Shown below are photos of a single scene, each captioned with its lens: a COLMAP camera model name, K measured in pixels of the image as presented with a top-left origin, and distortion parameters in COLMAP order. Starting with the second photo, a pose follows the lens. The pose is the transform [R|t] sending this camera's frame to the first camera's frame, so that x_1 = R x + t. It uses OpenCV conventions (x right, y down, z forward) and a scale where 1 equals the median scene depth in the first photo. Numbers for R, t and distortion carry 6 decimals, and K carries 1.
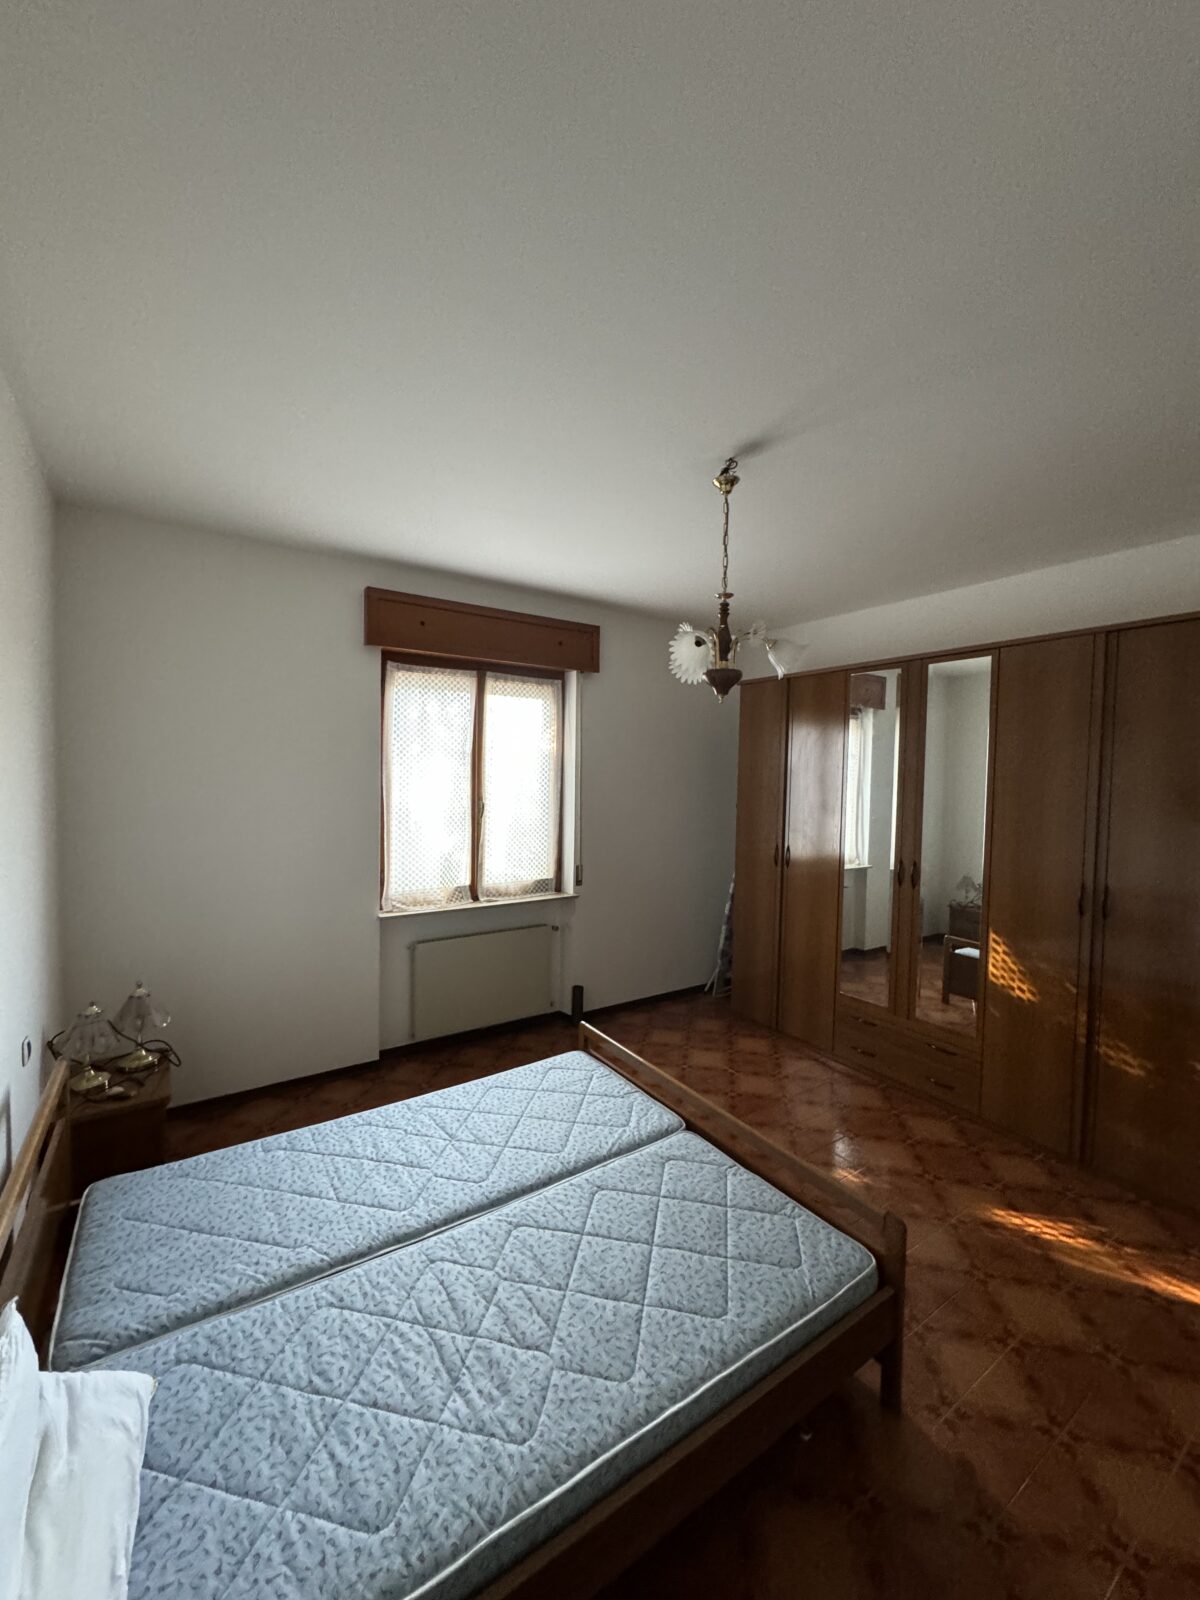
lens RADIAL K [[636.2, 0, 598.5], [0, 636.2, 808.3], [0, 0, 1]] dist [-0.010835, 0.000801]
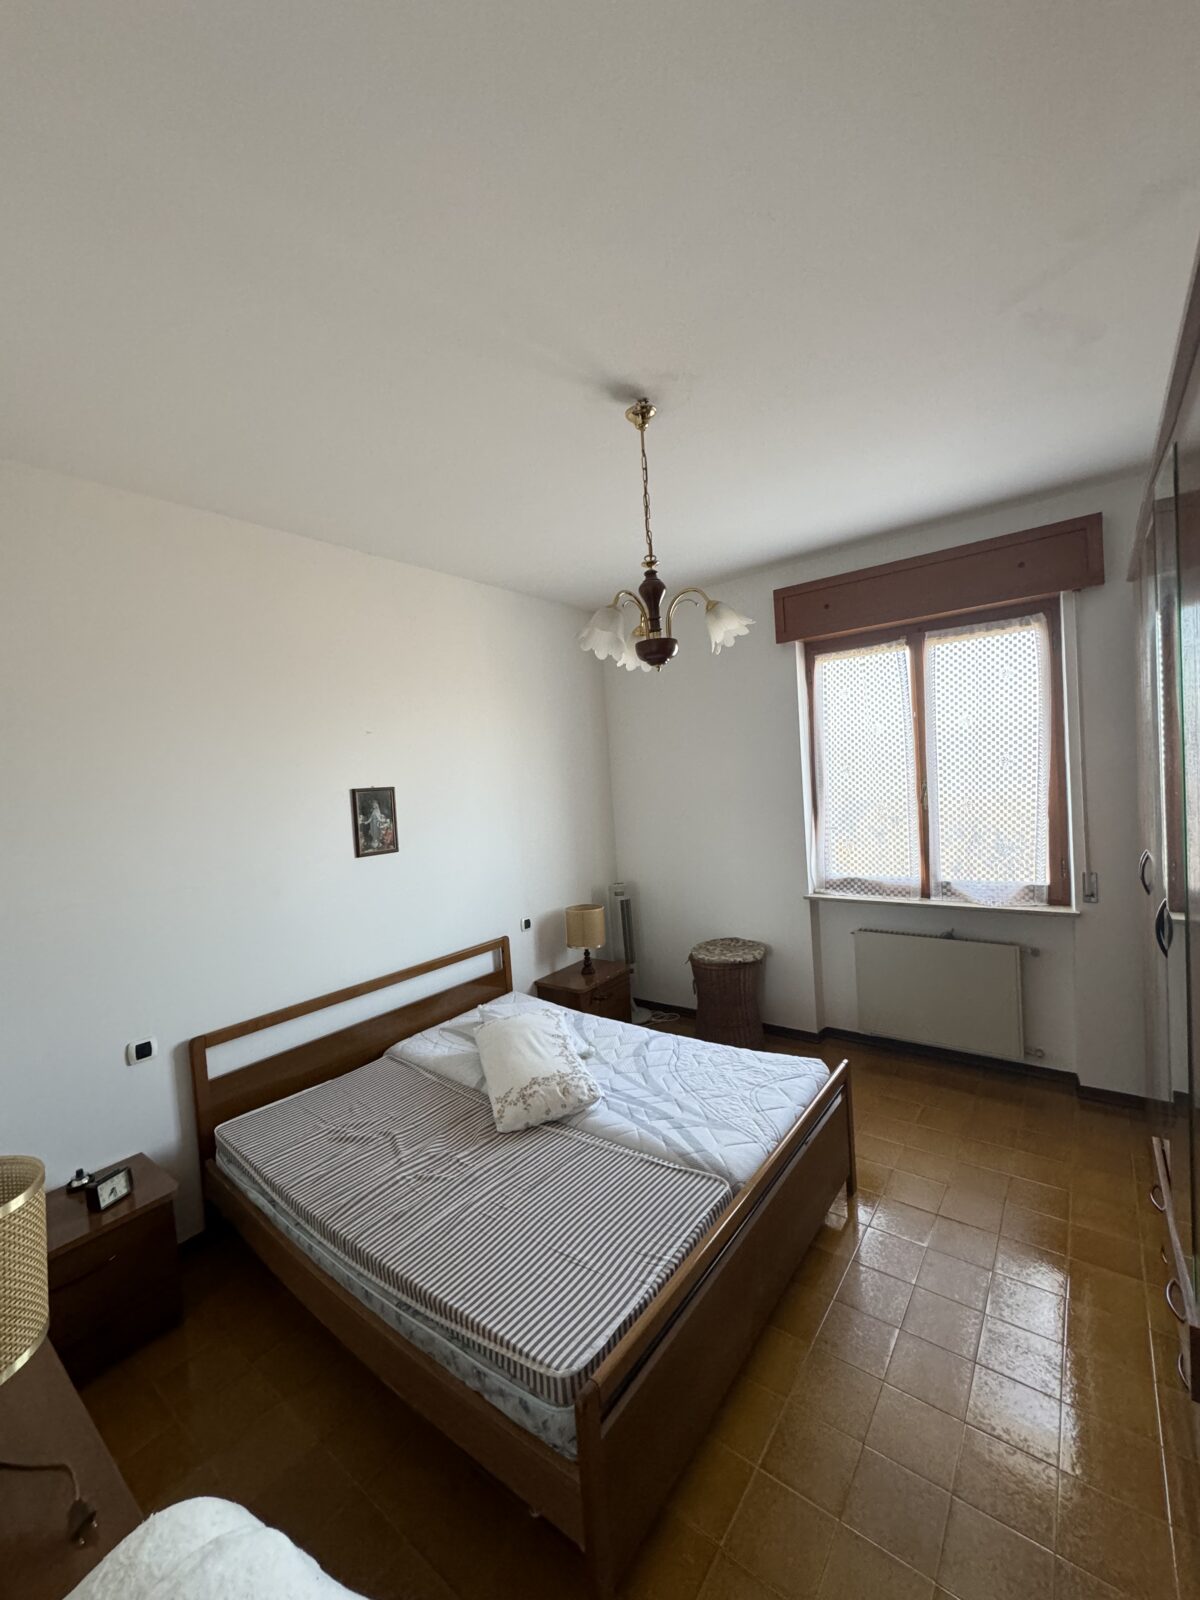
lens RADIAL K [[636.2, 0, 599.1], [0, 636.2, 795.3], [0, 0, 1]] dist [-0.010835, 0.000801]
pose [[0.318825, -0.006726, -0.947790, 0.533846], [0.019615, 0.999807, -0.000497, -0.002659], [0.947611, -0.018432, 0.318896, 0.337352]]
